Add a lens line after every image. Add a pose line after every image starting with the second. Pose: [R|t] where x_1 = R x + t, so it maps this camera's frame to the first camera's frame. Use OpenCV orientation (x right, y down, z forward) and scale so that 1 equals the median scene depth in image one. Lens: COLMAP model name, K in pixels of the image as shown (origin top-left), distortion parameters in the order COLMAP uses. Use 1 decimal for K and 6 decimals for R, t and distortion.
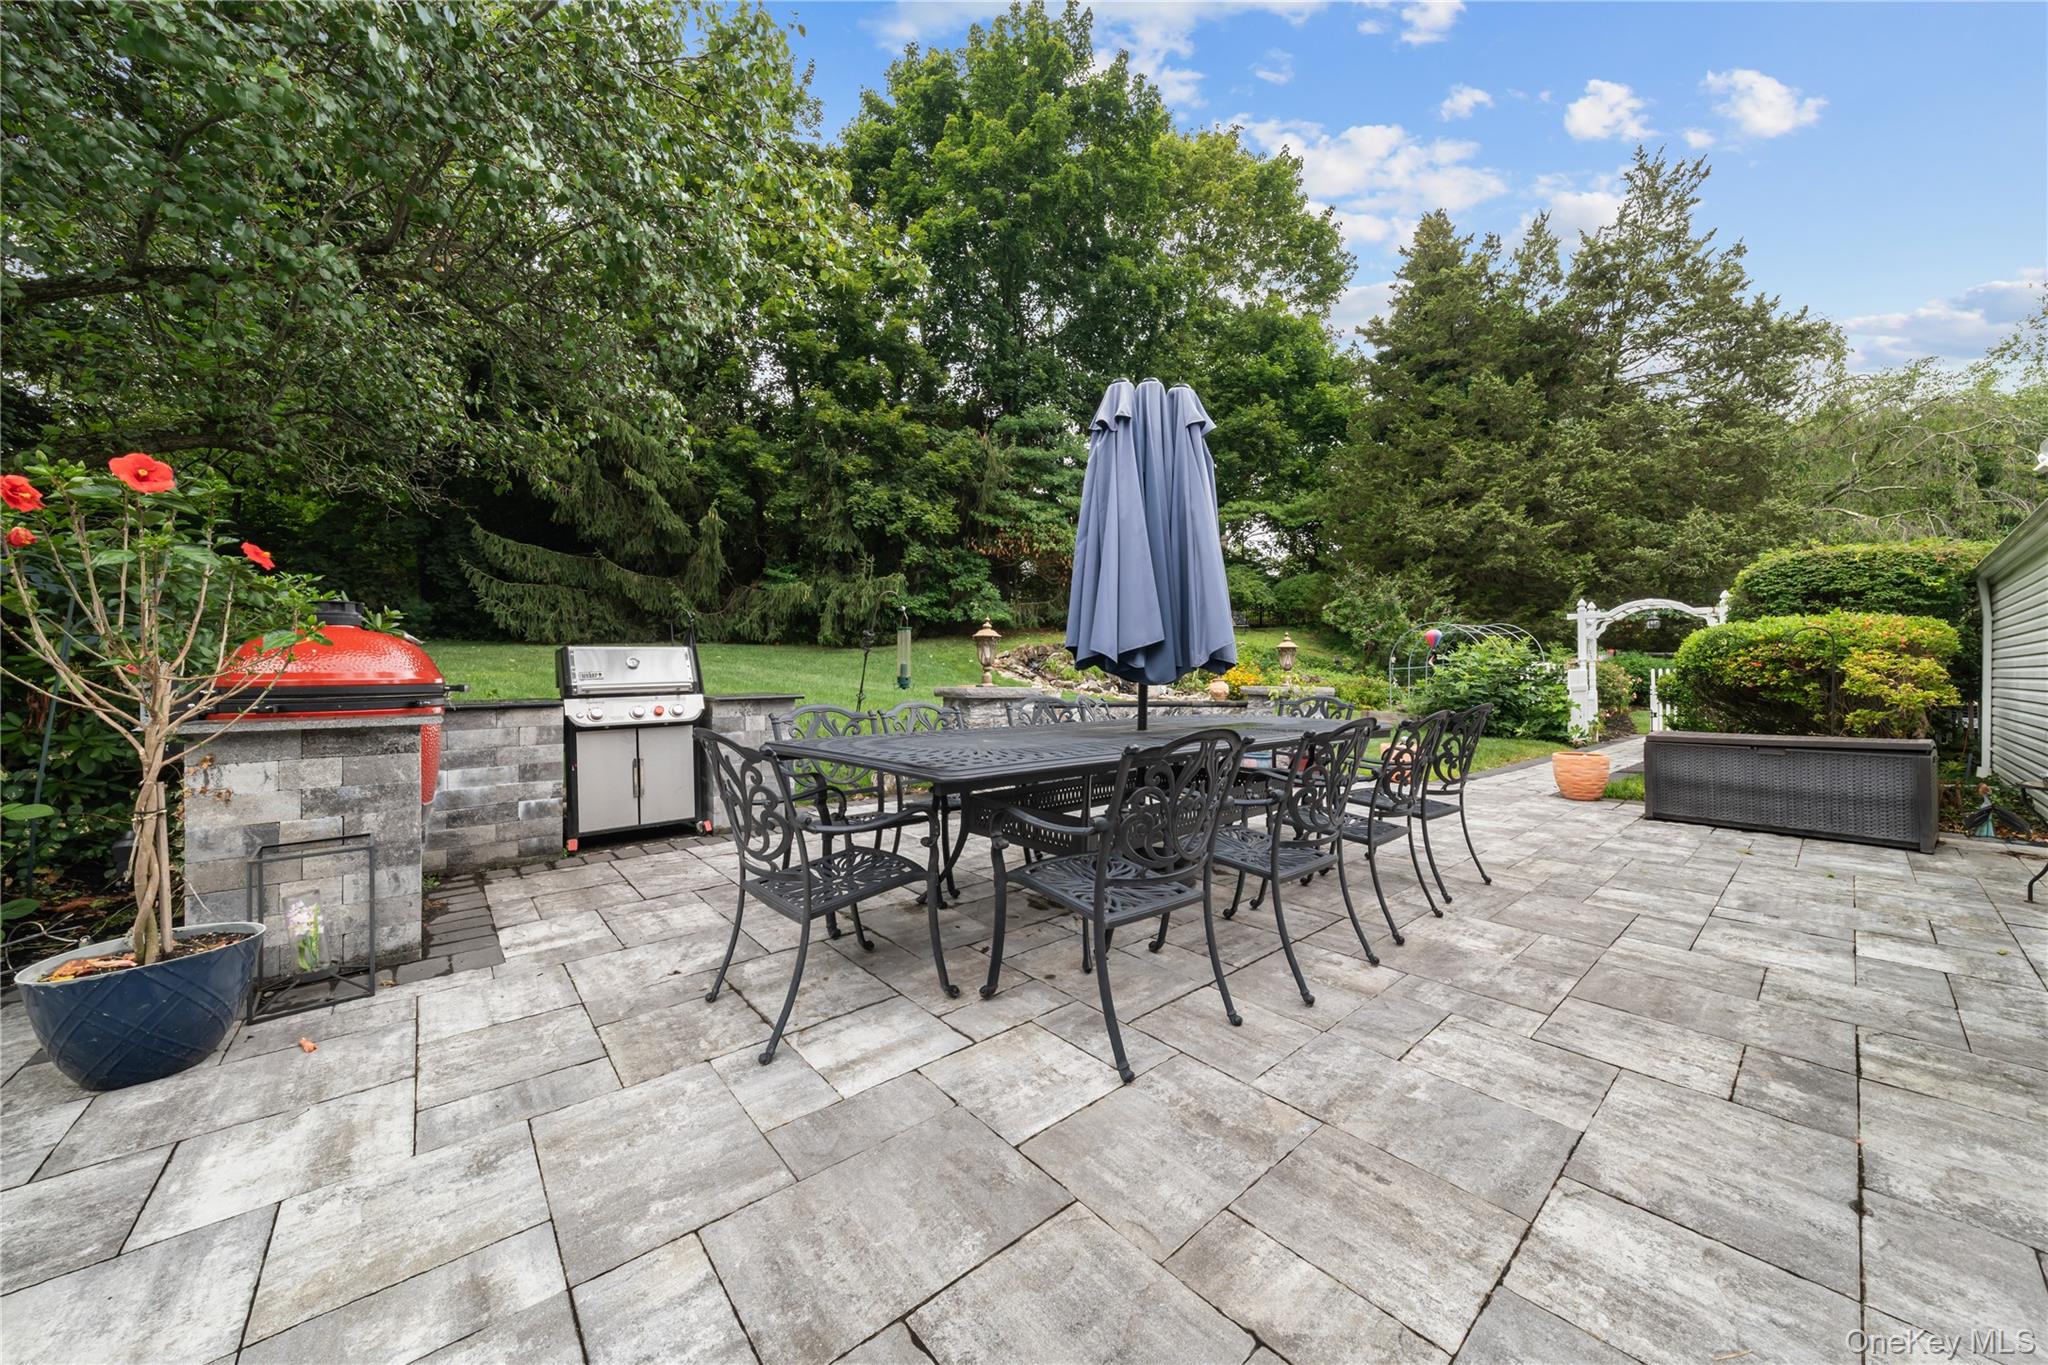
lens RADIAL K [[688.9, 0, 1013.0], [0, 688.9, 677.0], [0, 0, 1]] dist [-0.001198, -0.000147]
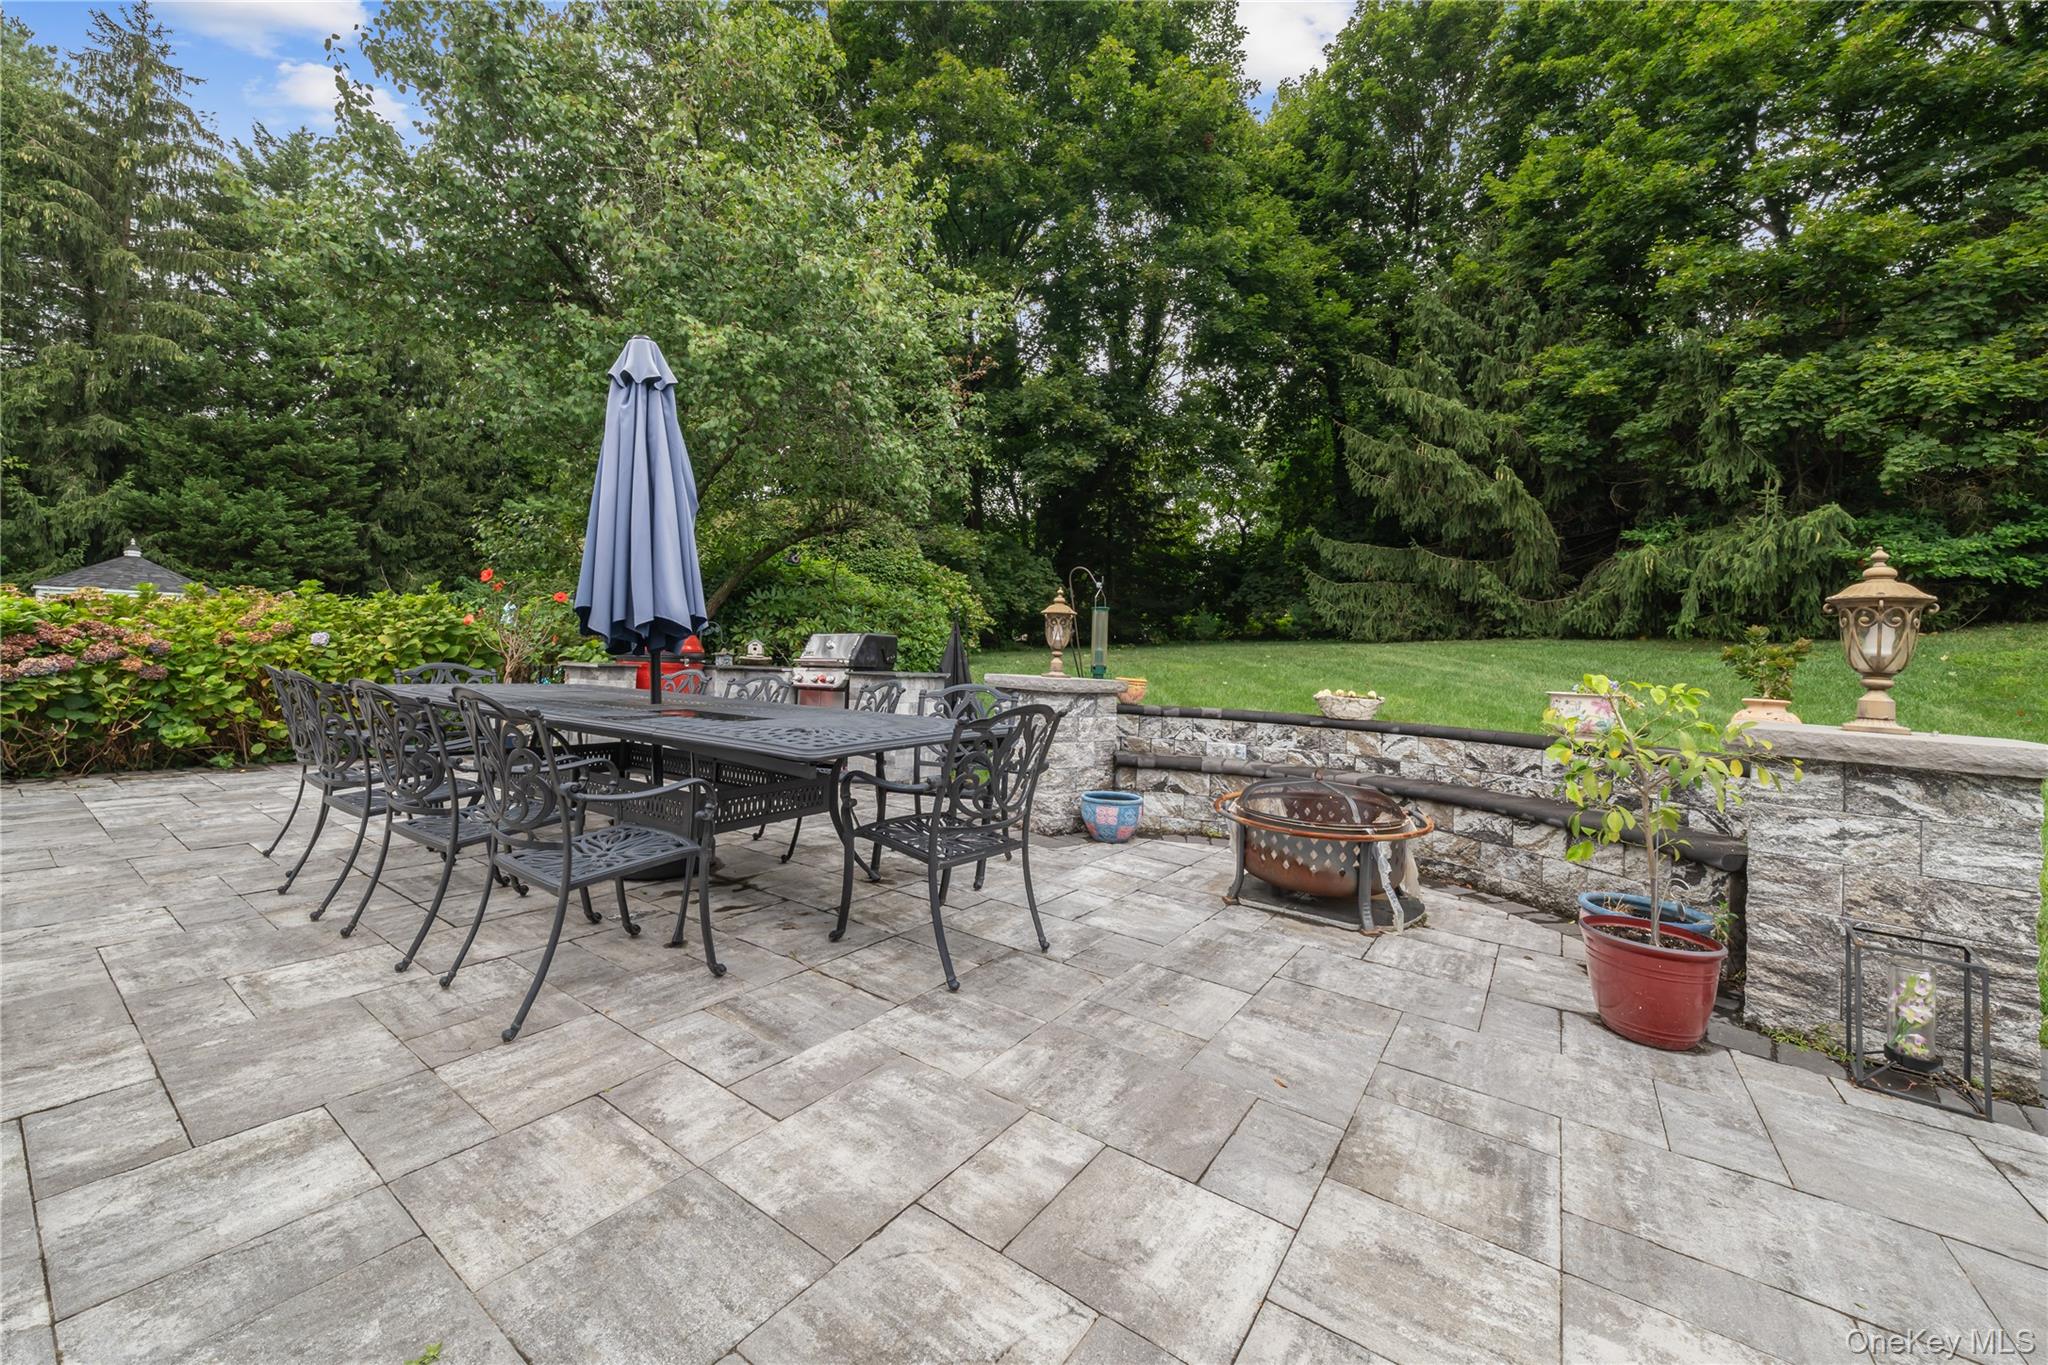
lens RADIAL K [[764.7, 0, 993.3], [0, 764.7, 625.0], [0, 0, 1]] dist [0.001959, 0.000186]
pose [[0.253834, -0.033960, -0.966652, 0.246834], [-0.041879, 0.998060, -0.046061, -0.000393], [0.966341, 0.052174, 0.251919, 0.217486]]
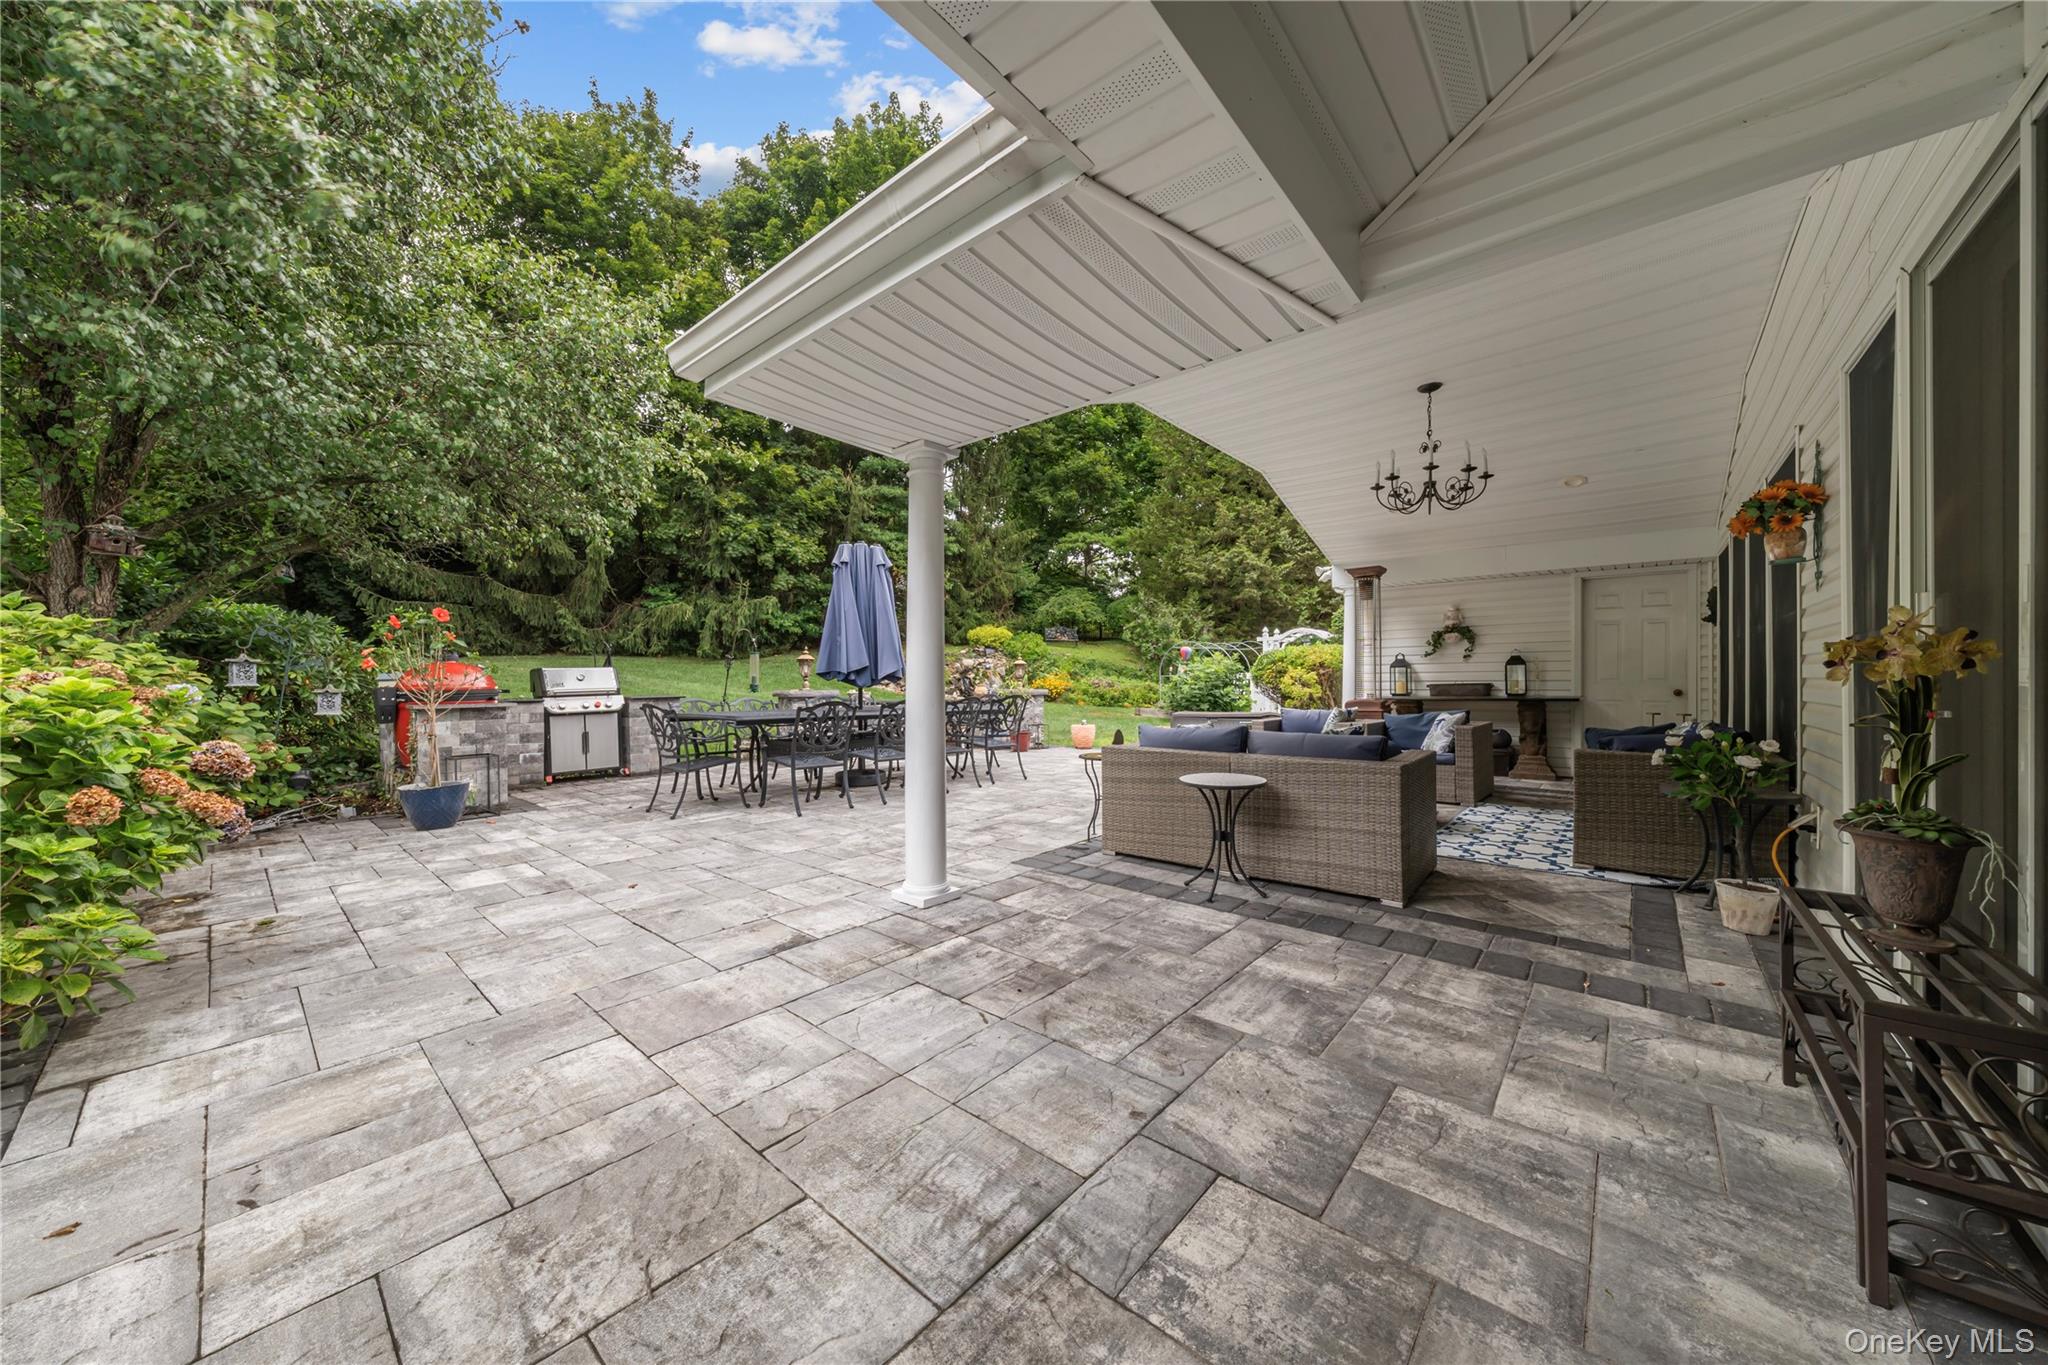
lens RADIAL K [[688.9, 0, 1013.1], [0, 688.9, 680.4], [0, 0, 1]] dist [-0.001198, -0.000147]
pose [[0.988582, -0.005972, 0.150568, 0.063851], [0.006801, 0.999964, -0.004989, 0.000775], [-0.150533, 0.005956, 0.988587, -0.213311]]
